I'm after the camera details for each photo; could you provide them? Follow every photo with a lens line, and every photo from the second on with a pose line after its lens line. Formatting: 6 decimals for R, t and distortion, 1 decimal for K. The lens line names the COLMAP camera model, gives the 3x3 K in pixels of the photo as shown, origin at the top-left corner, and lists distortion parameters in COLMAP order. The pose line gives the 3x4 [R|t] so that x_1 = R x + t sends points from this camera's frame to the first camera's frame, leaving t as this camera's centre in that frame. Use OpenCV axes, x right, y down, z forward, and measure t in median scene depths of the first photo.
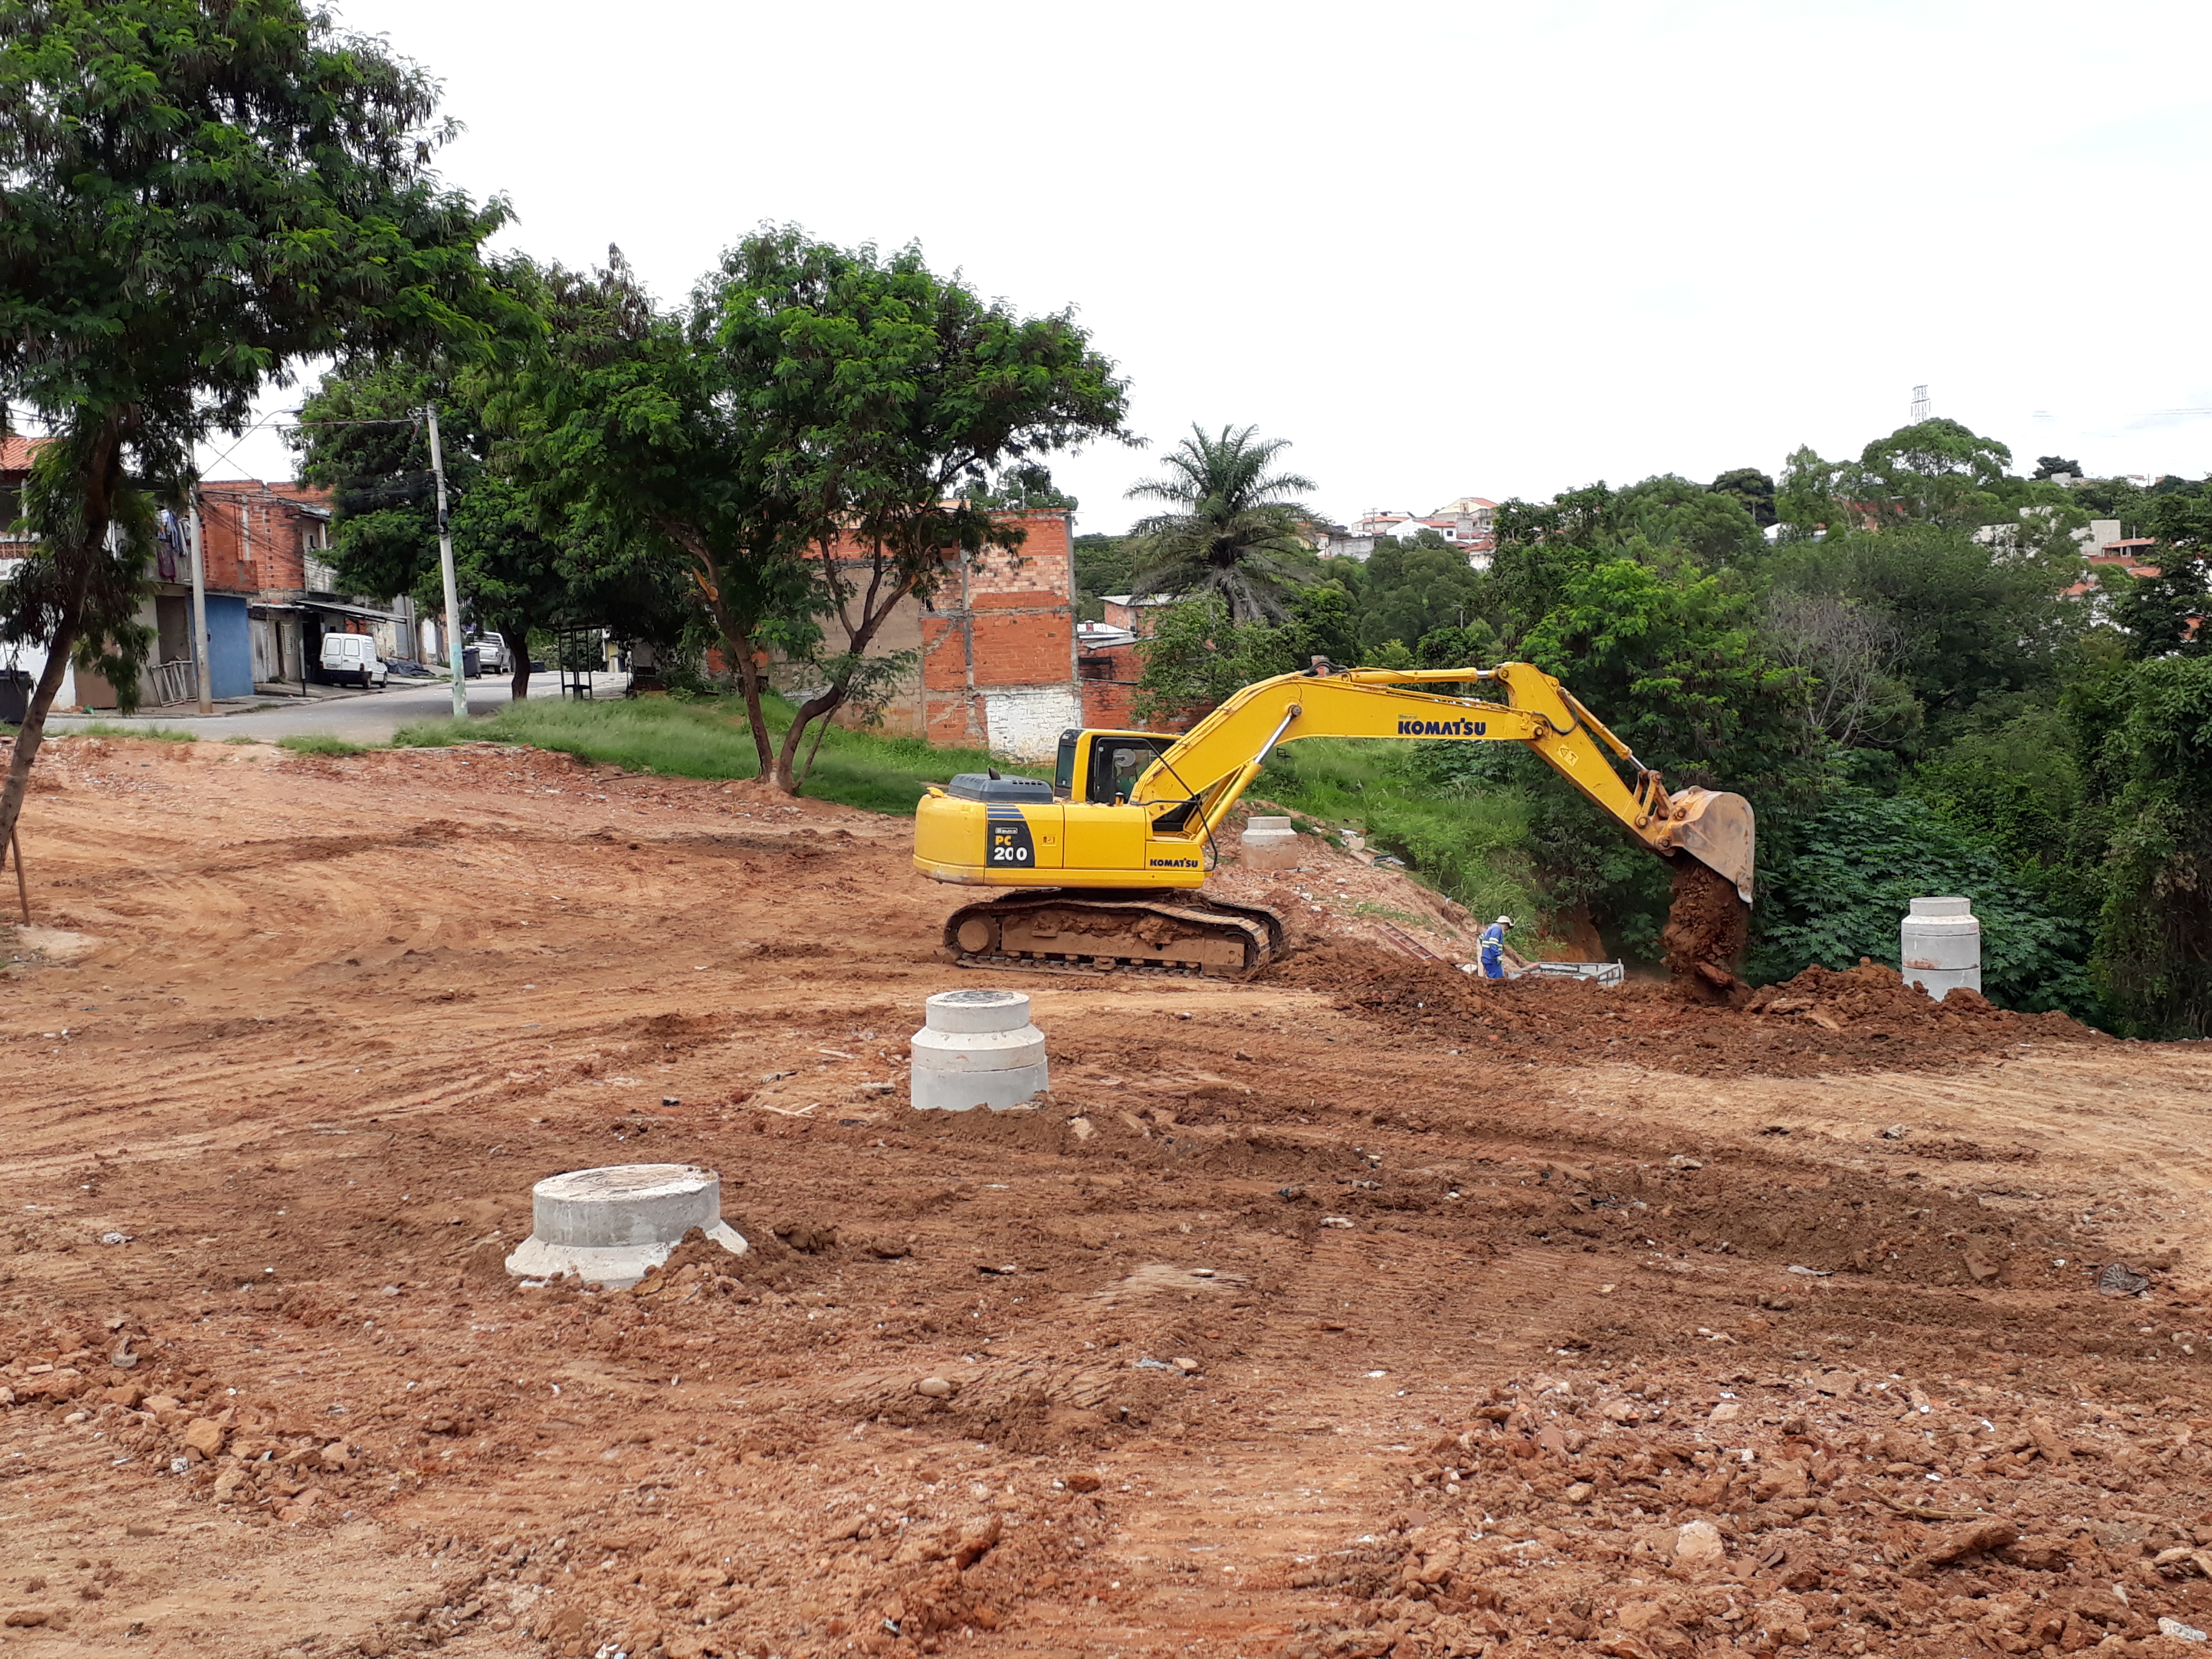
lens RADIAL K [[1822.9, 0, 1027.2], [0, 1822.9, 833.1], [0, 0, 1]] dist [0.077232, -0.156637]
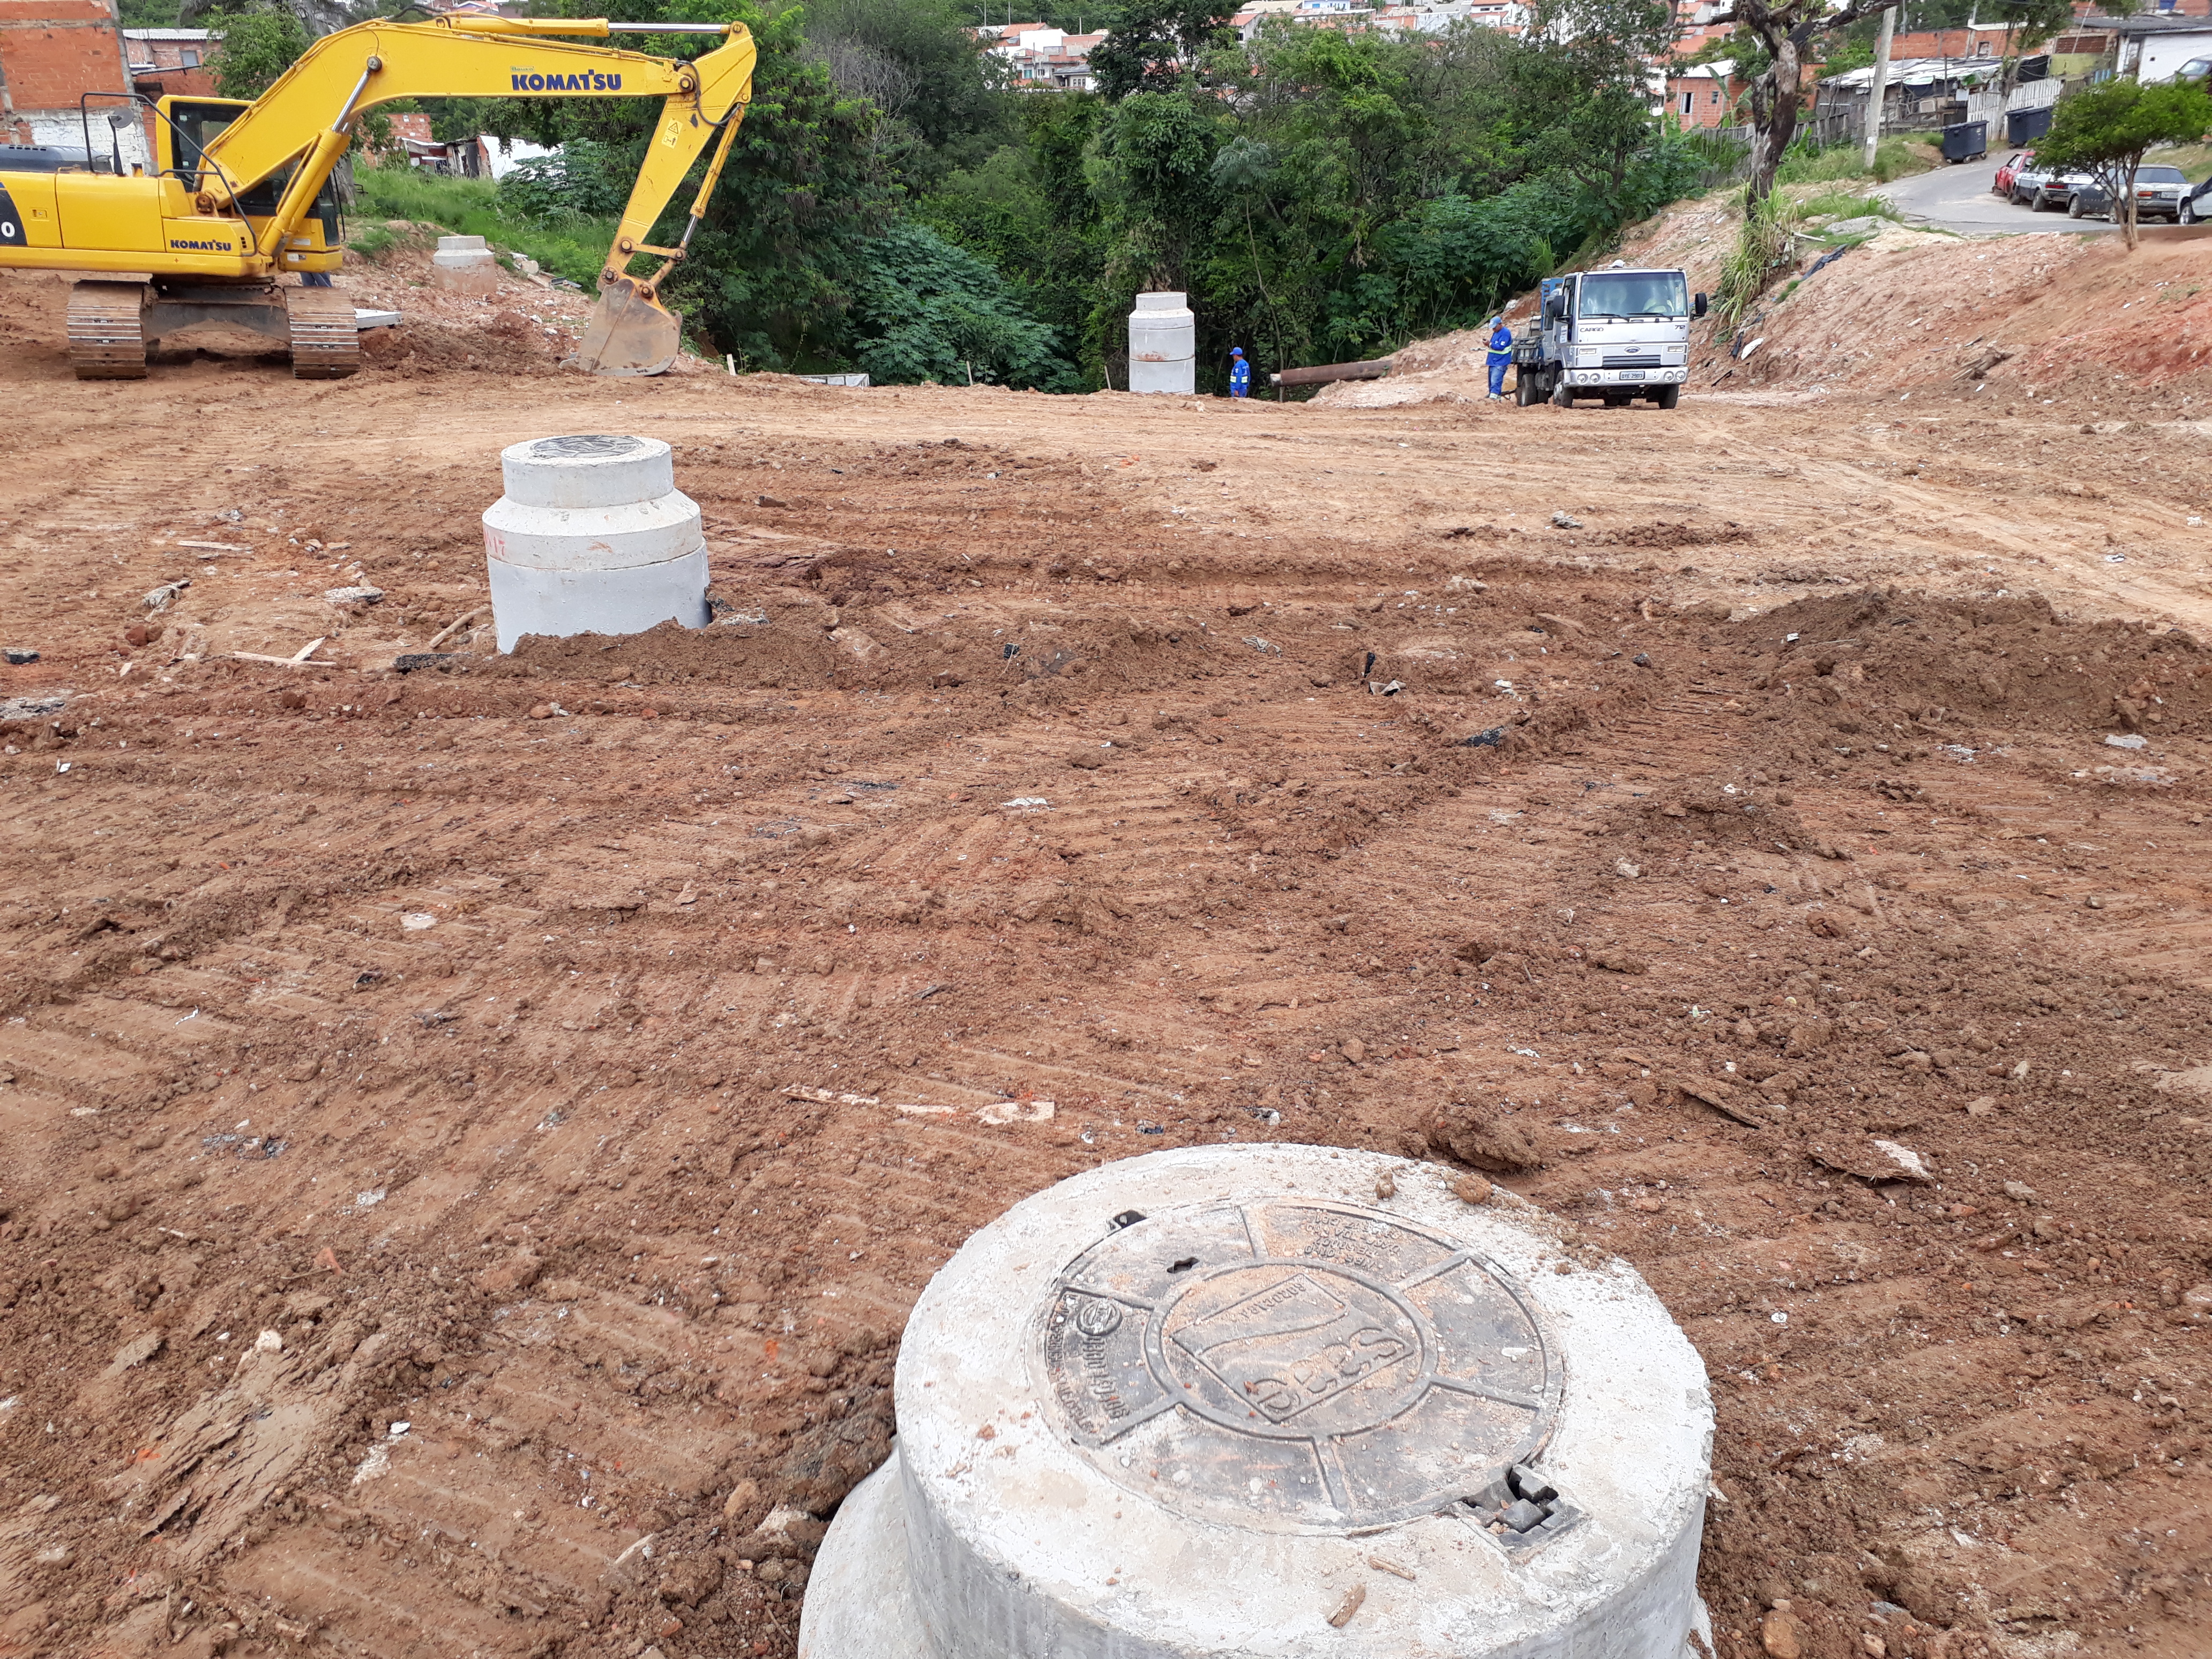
lens RADIAL K [[1806.5, 0, 1093.2], [0, 1806.5, 830.3], [0, 0, 1]] dist [0.076556, -0.126032]
pose [[0.912318, -0.149784, 0.381104, 0.058092], [0.025232, 0.949492, 0.312774, -0.010763], [-0.408704, -0.275733, 0.870019, -0.160712]]
